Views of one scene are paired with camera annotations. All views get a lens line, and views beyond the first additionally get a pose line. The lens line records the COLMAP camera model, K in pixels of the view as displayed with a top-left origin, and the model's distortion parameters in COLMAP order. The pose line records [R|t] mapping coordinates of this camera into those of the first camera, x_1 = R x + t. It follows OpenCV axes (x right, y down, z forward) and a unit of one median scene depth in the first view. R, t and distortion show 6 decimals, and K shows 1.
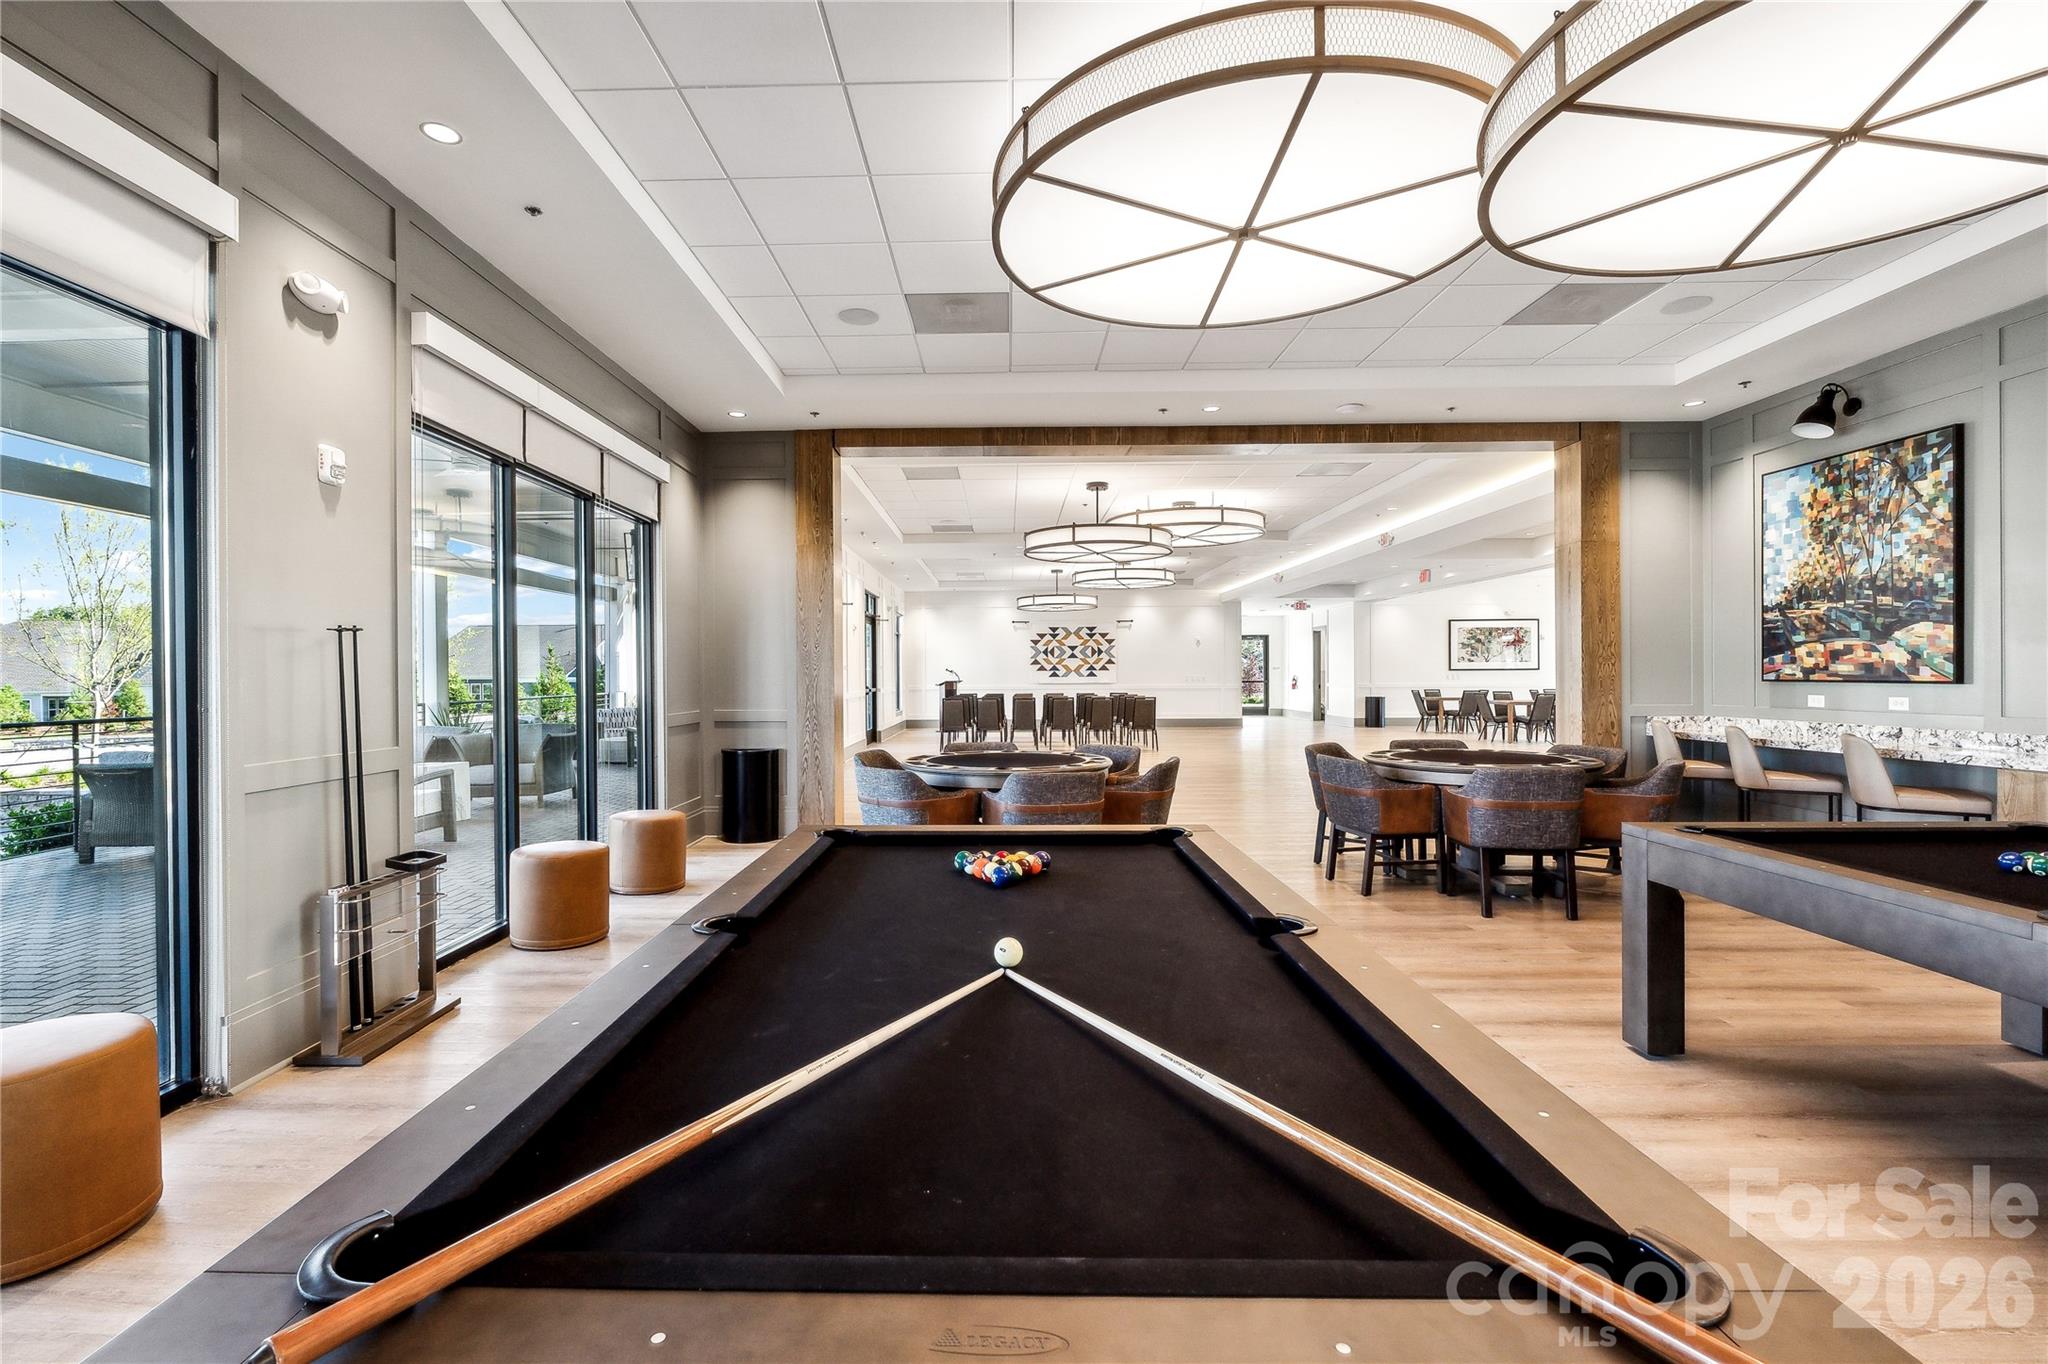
lens RADIAL K [[871.9, 0, 1006.4], [0, 871.9, 681.5], [0, 0, 1]] dist [0.000894, -0.000181]
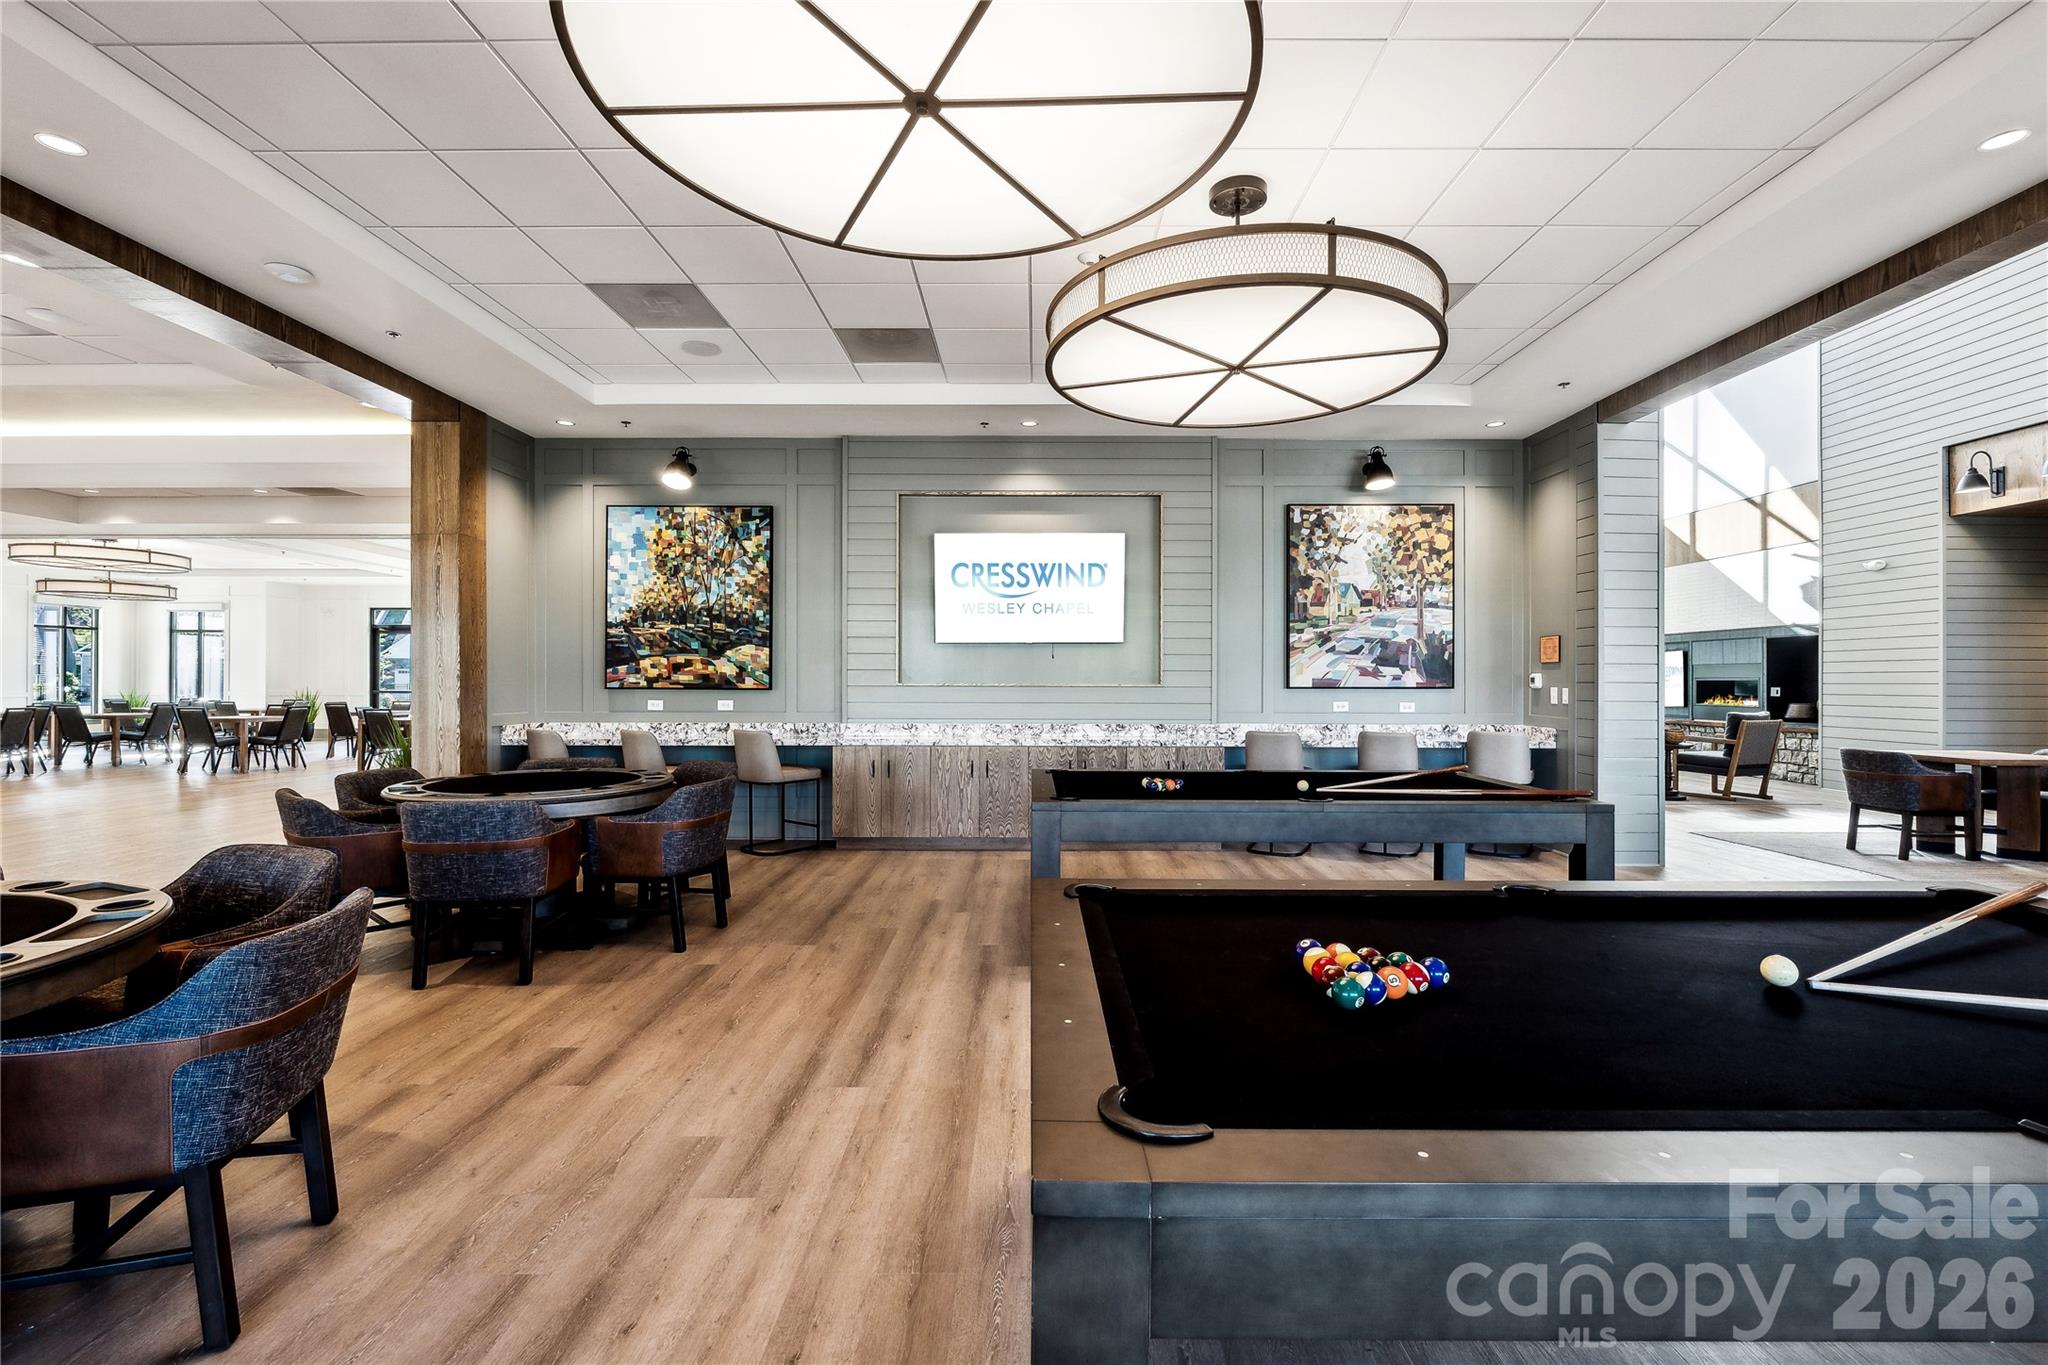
lens RADIAL K [[871.9, 0, 1010.2], [0, 871.9, 674.7], [0, 0, 1]] dist [0.000894, -0.000181]
pose [[0.031074, 0.013131, 0.999431, -0.271279], [0.005796, 0.999895, -0.013317, -0.000807], [-0.999500, 0.006206, 0.030994, 0.505427]]
